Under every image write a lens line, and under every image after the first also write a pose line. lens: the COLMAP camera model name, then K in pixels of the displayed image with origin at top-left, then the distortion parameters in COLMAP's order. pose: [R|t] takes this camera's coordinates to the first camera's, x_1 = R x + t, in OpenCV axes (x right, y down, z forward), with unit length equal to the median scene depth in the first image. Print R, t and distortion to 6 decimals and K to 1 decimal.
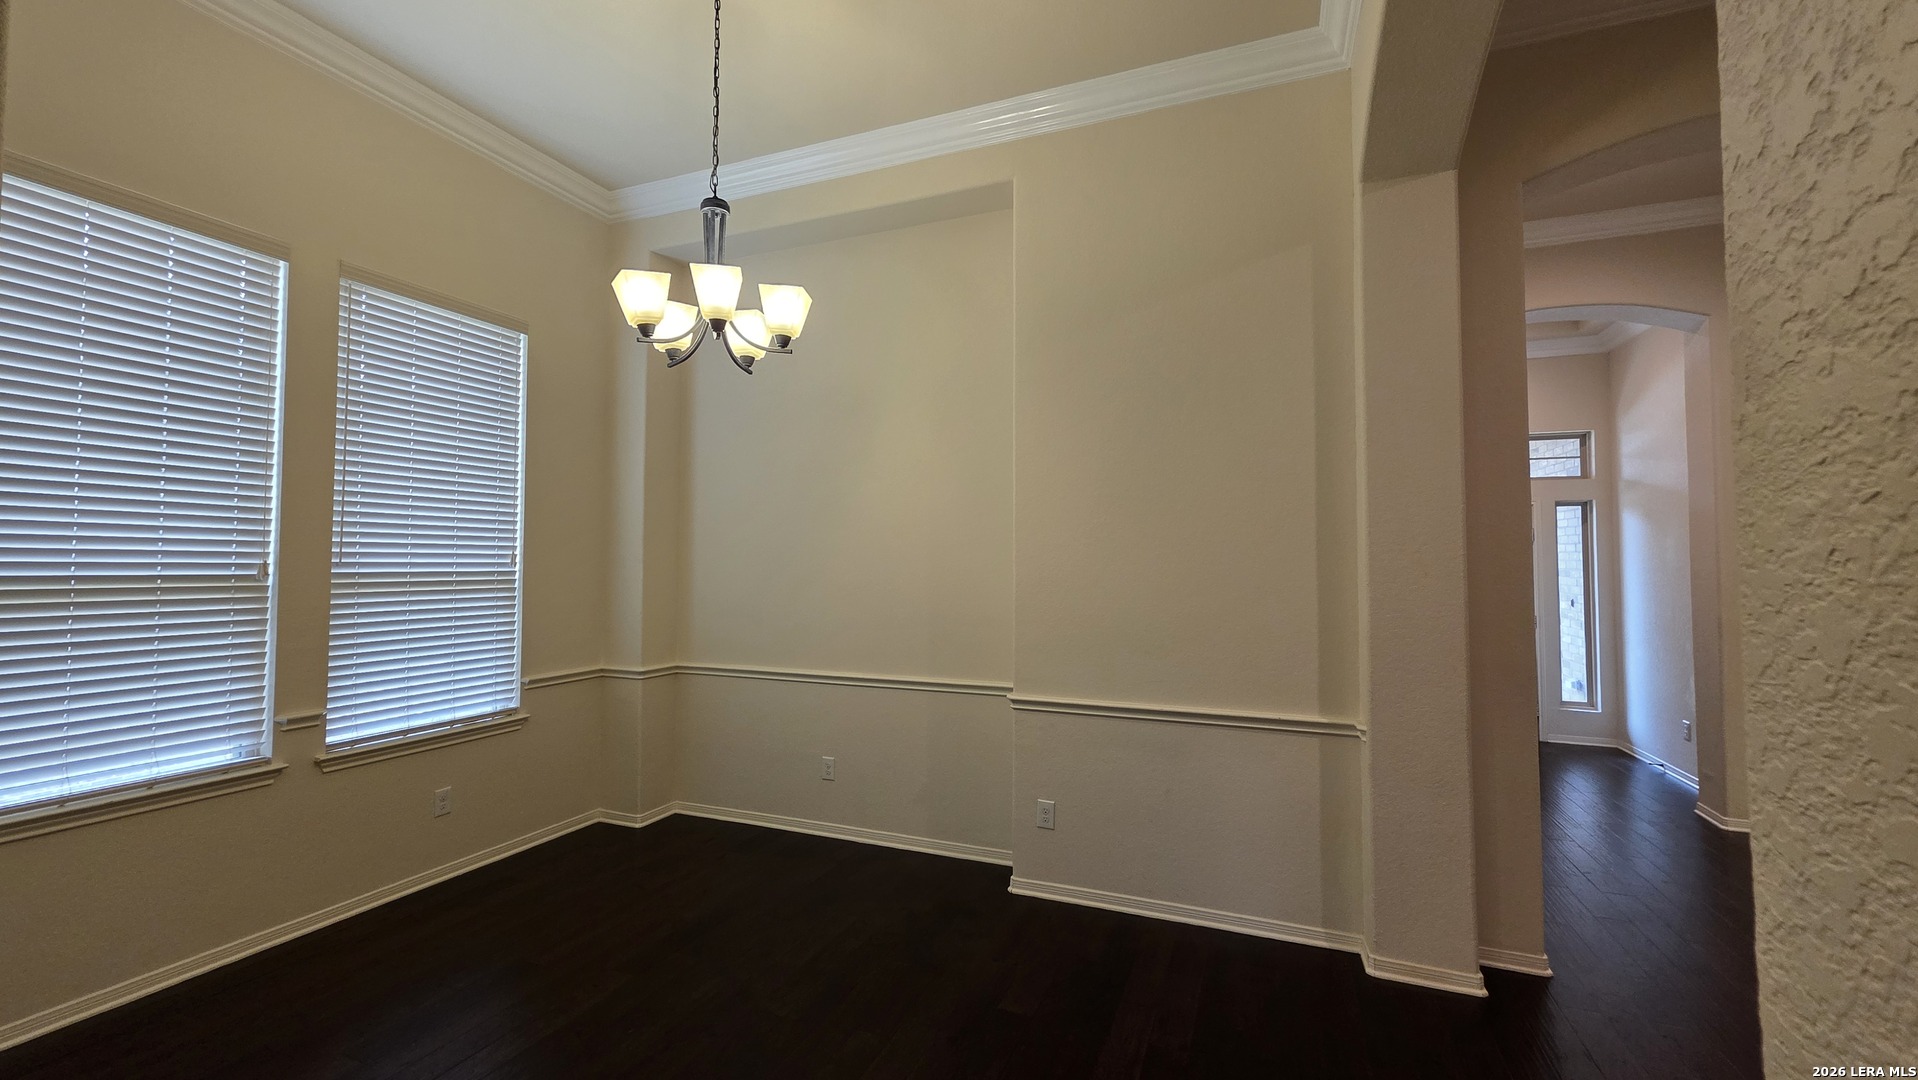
lens RADIAL K [[765.9, 0, 940.4], [0, 765.9, 537.1], [0, 0, 1]] dist [0.001579, 0.000835]
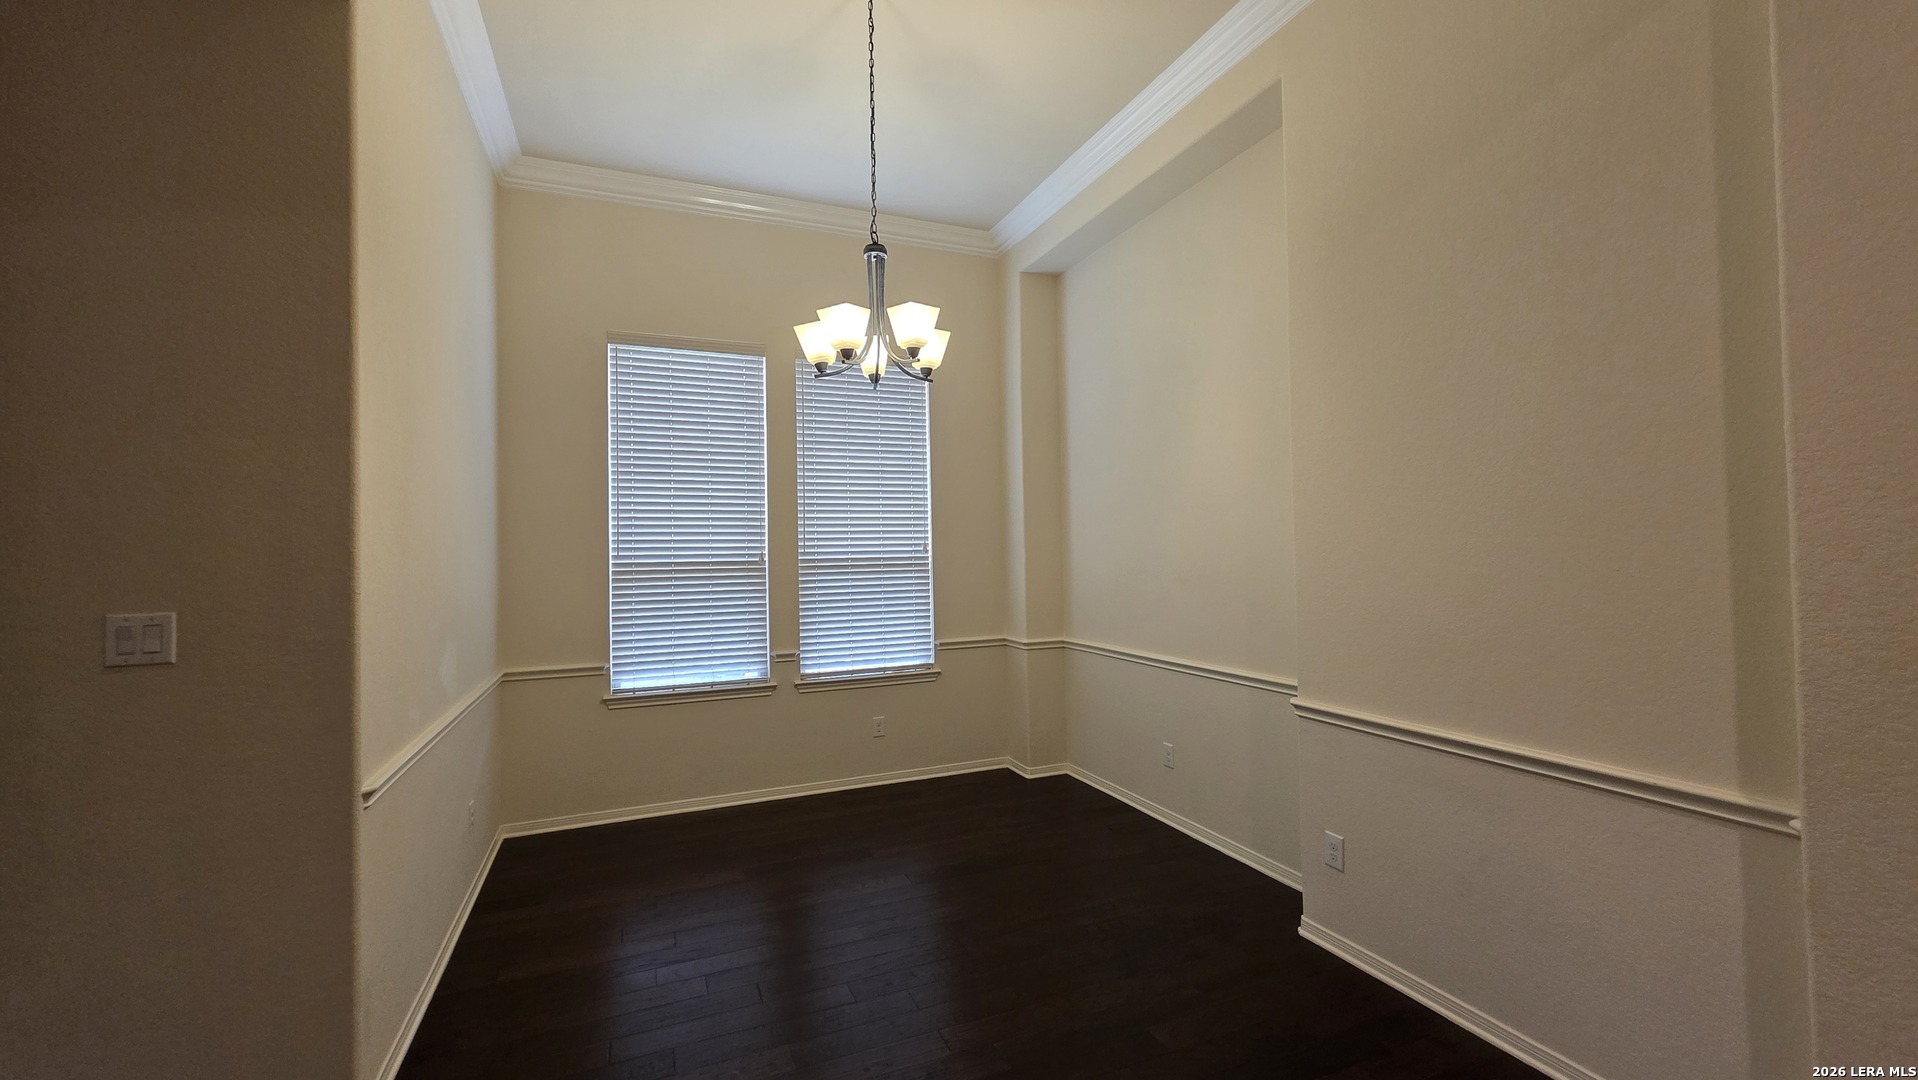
lens RADIAL K [[765.9, 0, 955.2], [0, 765.9, 533.7], [0, 0, 1]] dist [0.001579, 0.000835]
pose [[0.701557, -0.032091, -0.711890, 0.434219], [0.046310, 0.998927, 0.000608, 0.009148], [0.711107, -0.033395, 0.702290, 0.157548]]
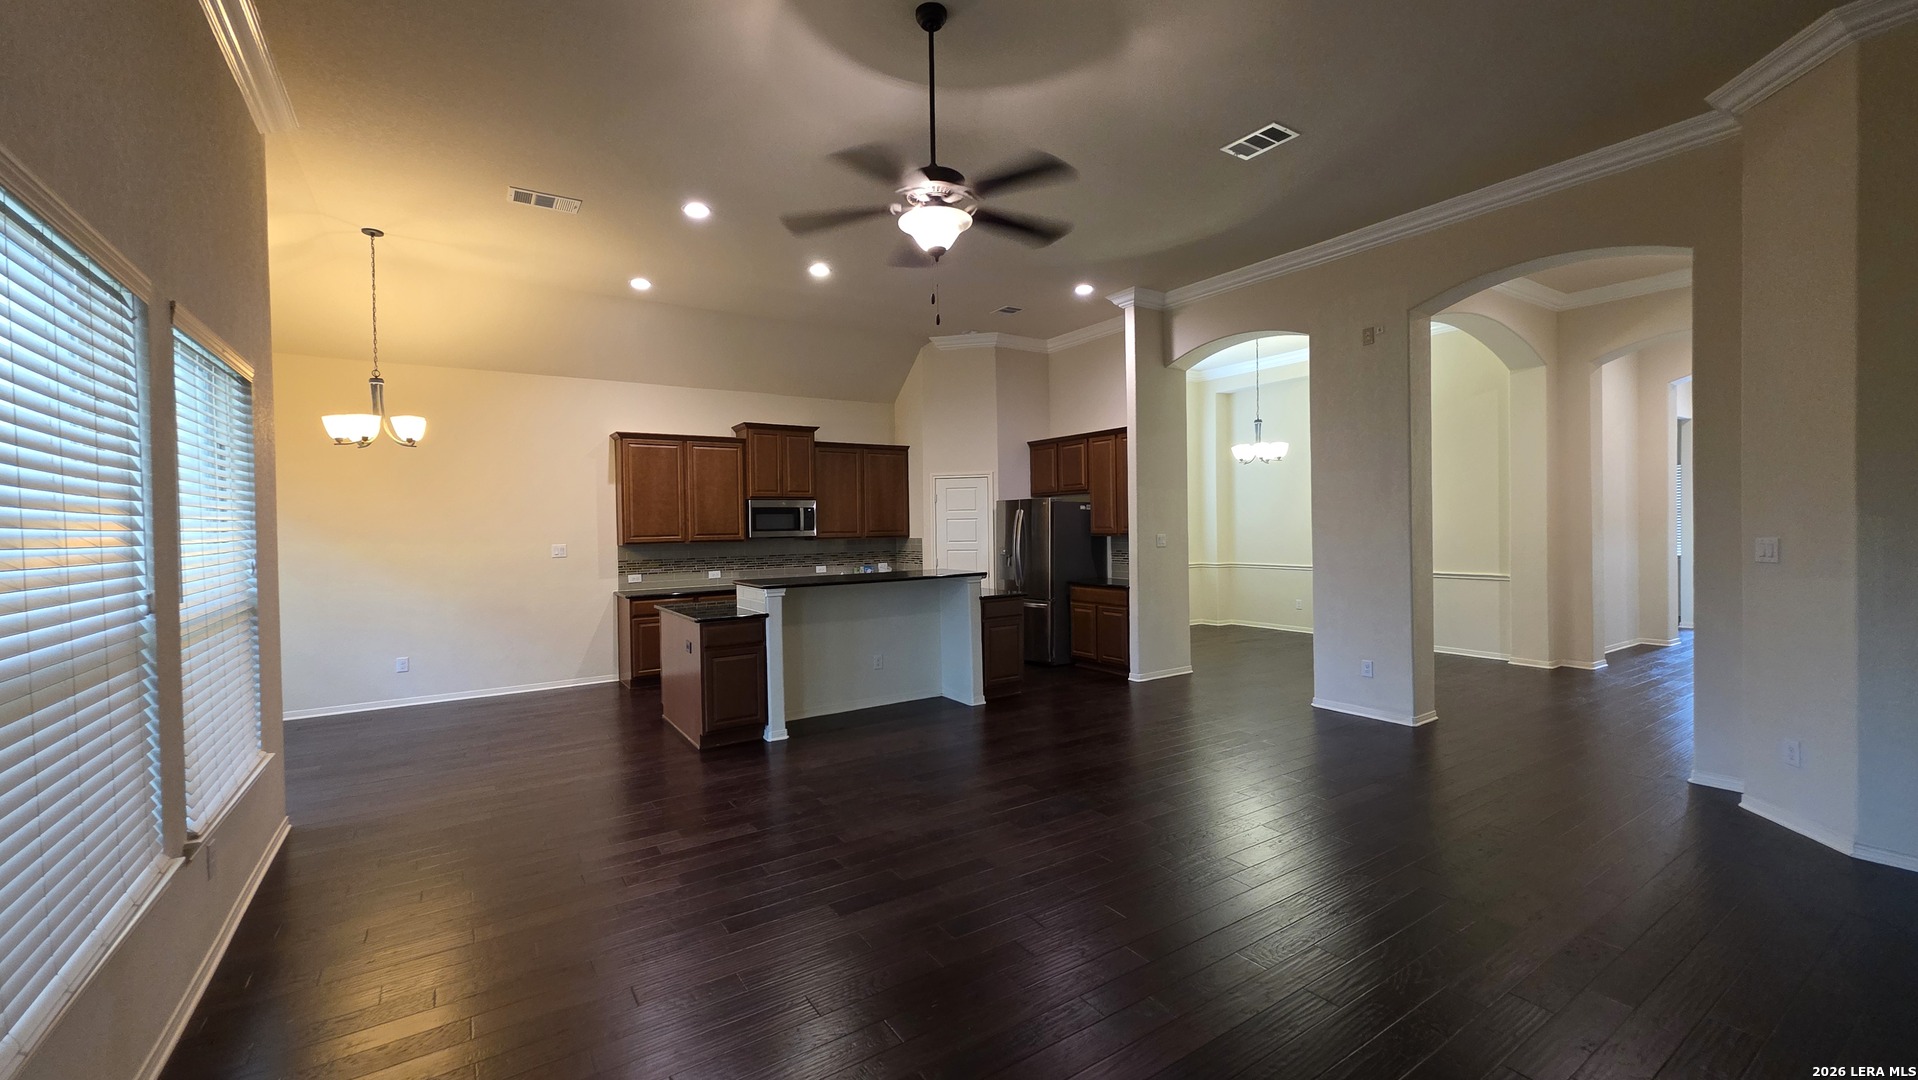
lens RADIAL K [[765.9, 0, 958.8], [0, 765.9, 528.2], [0, 0, 1]] dist [0.001579, 0.000835]
pose [[0.822437, -0.014287, -0.568677, 0.408617], [0.039712, 0.998688, 0.032342, -0.065888], [0.567469, -0.049183, 0.821925, -1.886526]]
